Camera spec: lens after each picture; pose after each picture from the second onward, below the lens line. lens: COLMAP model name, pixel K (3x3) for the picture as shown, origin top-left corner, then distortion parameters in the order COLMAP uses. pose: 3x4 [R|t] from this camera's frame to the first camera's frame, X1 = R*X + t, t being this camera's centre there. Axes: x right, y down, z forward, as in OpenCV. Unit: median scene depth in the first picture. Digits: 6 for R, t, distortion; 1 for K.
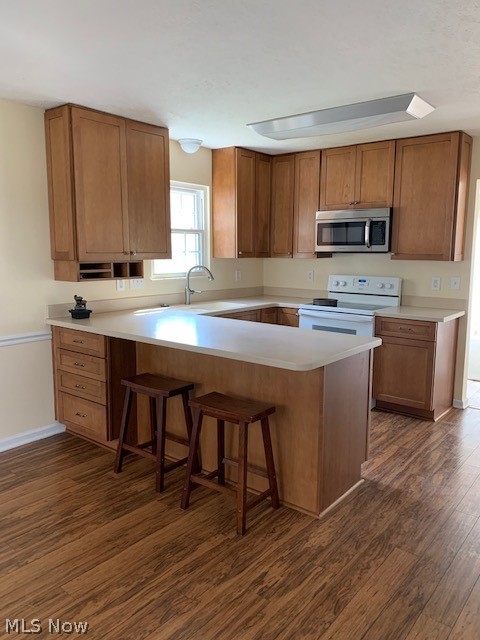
lens RADIAL K [[493.0, 0, 243.7], [0, 493.0, 318.7], [0, 0, 1]] dist [0.017509, -0.021221]
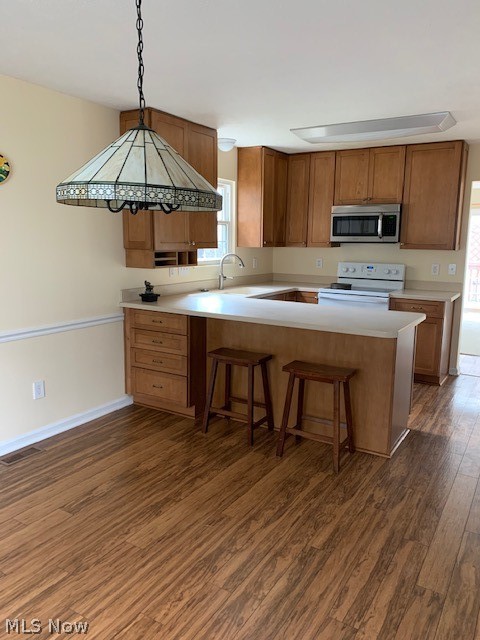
lens RADIAL K [[493.0, 0, 238.2], [0, 493.0, 320.7], [0, 0, 1]] dist [0.017509, -0.021221]
pose [[0.992000, -0.015332, 0.125300, -0.274923], [0.011838, 0.999521, 0.028580, 0.013357], [-0.125678, -0.026868, 0.991707, -0.130539]]
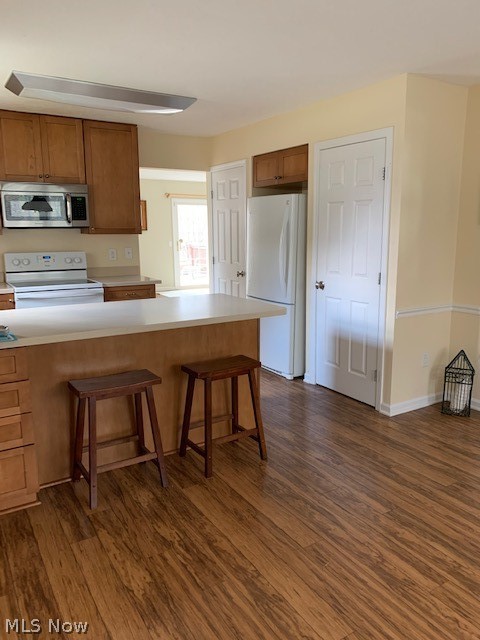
lens RADIAL K [[493.0, 0, 242.8], [0, 493.0, 318.2], [0, 0, 1]] dist [0.017509, -0.021221]
pose [[0.324202, -0.177888, 0.929112, -0.743428], [0.141316, 0.980247, 0.138368, -0.052328], [-0.935373, 0.086439, 0.342937, 0.417268]]
